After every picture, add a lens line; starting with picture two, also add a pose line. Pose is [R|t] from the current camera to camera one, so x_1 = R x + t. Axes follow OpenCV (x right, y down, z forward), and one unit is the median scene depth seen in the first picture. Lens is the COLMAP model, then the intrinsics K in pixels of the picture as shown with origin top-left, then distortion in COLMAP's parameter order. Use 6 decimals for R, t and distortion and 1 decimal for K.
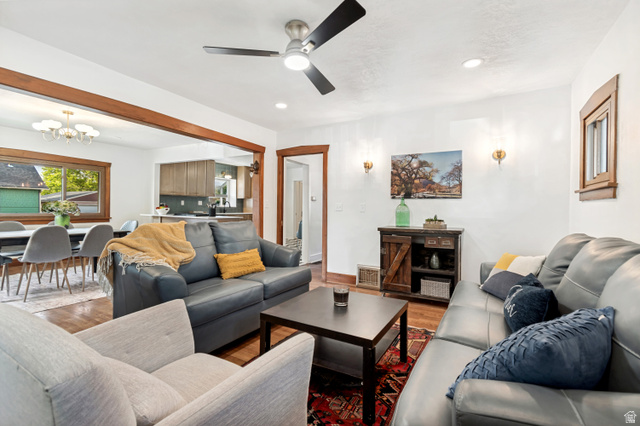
lens RADIAL K [[288.1, 0, 325.5], [0, 288.1, 205.2], [0, 0, 1]] dist [0.003892, 0.000616]
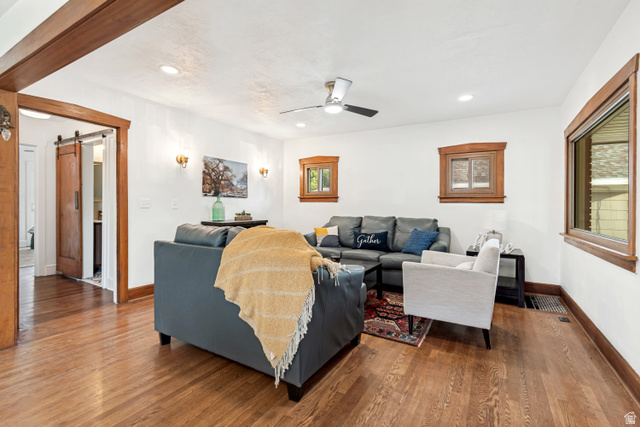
lens RADIAL K [[288.1, 0, 323.4], [0, 288.1, 208.7], [0, 0, 1]] dist [0.003892, 0.000616]
pose [[0.022476, -0.021209, 0.999522, -0.794357], [-0.023416, 0.999490, 0.021735, -0.008730], [-0.999473, -0.023893, 0.021968, 0.506836]]
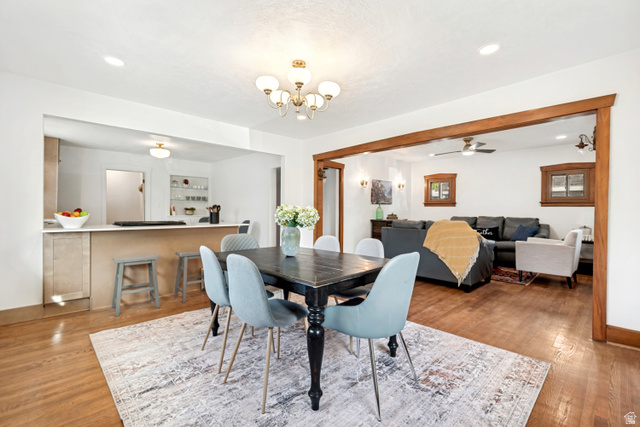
lens RADIAL K [[288.1, 0, 322.9], [0, 288.1, 217.1], [0, 0, 1]] dist [0.003892, 0.000616]
pose [[0.285095, -0.041900, 0.957583, -1.458132], [-0.011227, 0.998830, 0.047047, -0.020730], [-0.958434, -0.024164, 0.284291, 0.750563]]
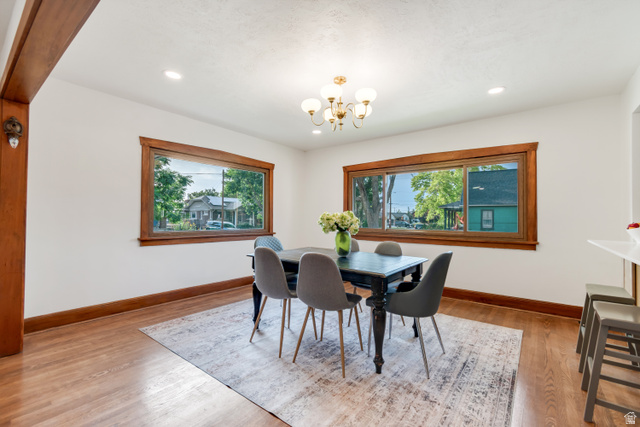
lens RADIAL K [[286.1, 0, 319.6], [0, 286.1, 214.4], [0, 0, 1]] dist [0.002948, 0.000111]
pose [[-0.156555, -0.028576, -0.987256, -0.225012], [-0.000063, 0.999582, -0.028923, 0.009042], [0.987669, -0.004466, -0.156491, 1.037620]]
